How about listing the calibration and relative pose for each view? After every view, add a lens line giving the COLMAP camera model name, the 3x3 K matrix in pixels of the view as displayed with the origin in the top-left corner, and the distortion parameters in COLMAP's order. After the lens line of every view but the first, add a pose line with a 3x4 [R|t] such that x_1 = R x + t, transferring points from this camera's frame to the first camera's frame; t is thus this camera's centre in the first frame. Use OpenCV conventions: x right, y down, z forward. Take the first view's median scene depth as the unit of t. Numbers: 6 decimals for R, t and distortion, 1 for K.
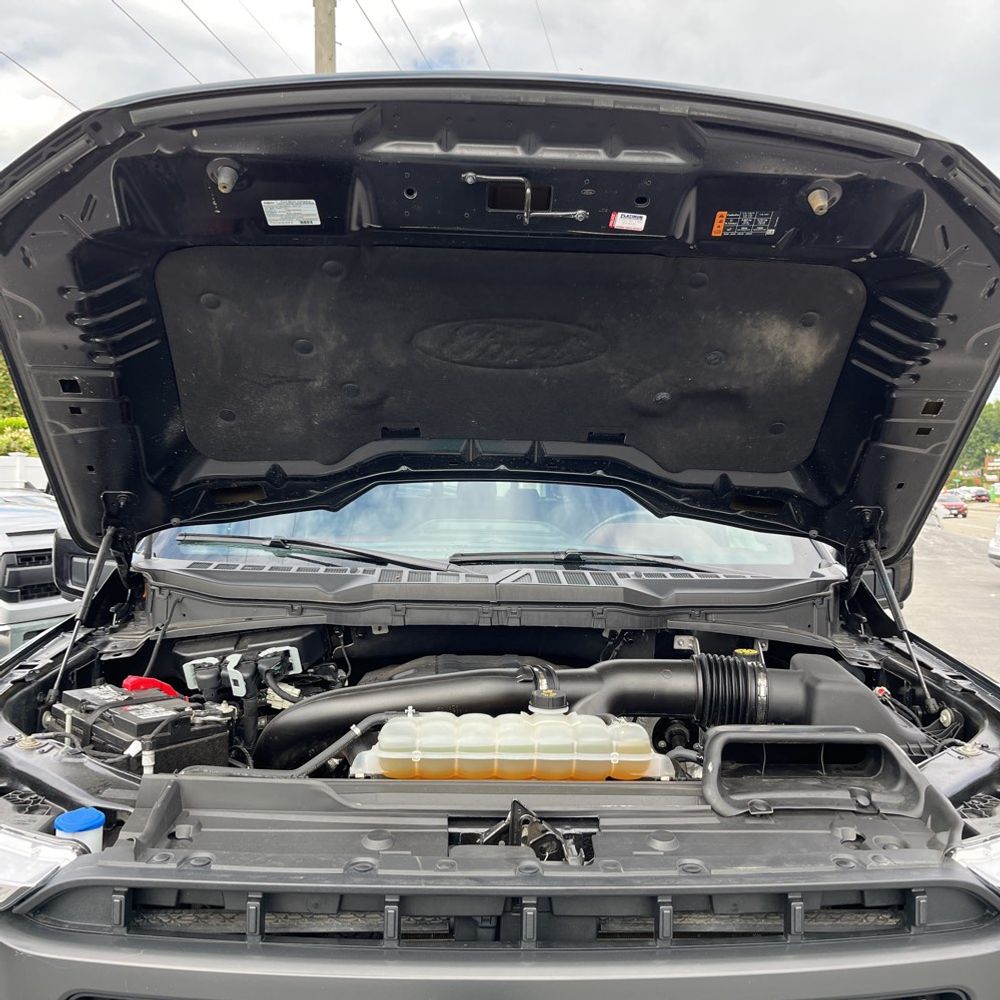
lens RADIAL K [[1034.2, 0, 496.6], [0, 1034.2, 483.8], [0, 0, 1]] dist [0.020604, -0.009695]
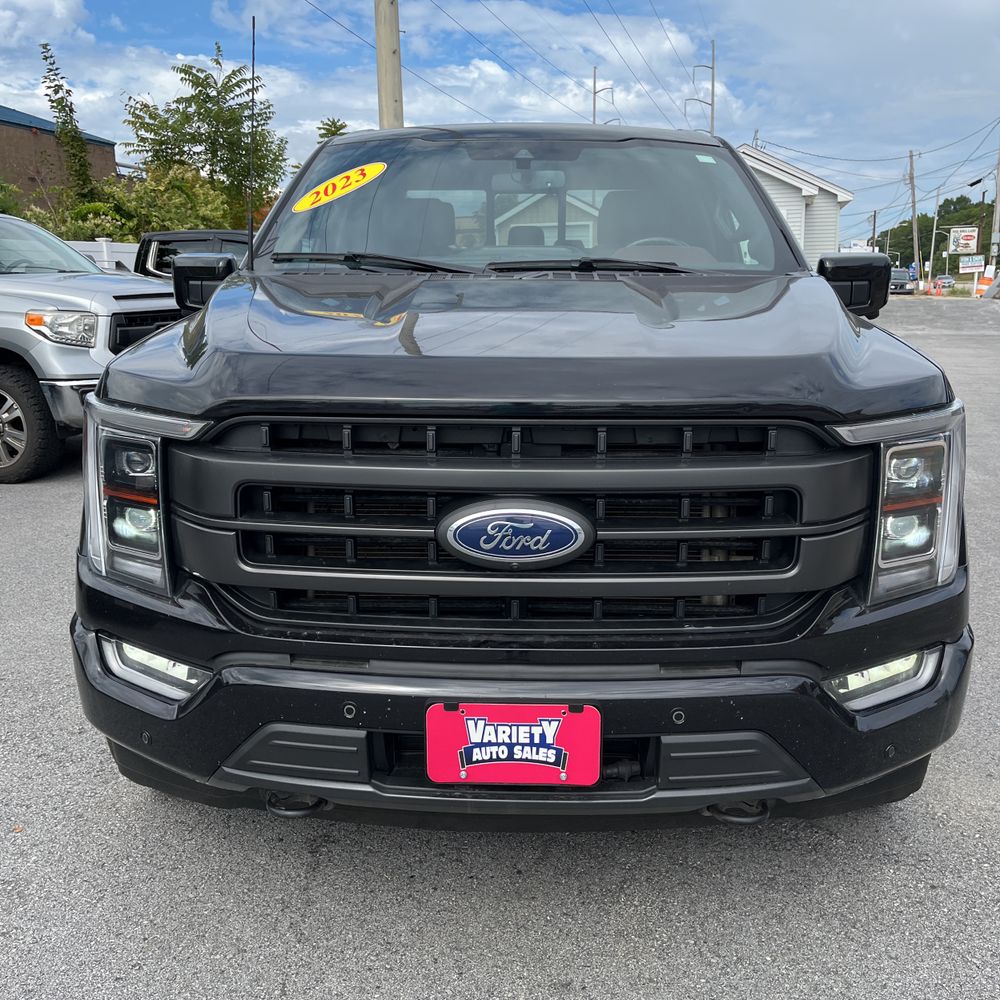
lens RADIAL K [[1013.0, 0, 497.4], [0, 1013.0, 500.2], [0, 0, 1]] dist [0.078848, -0.090021]
pose [[0.997406, -0.008766, -0.071445, 0.052556], [0.024195, 0.975633, 0.218071, 0.077253], [0.067792, -0.219234, 0.973314, -0.254487]]
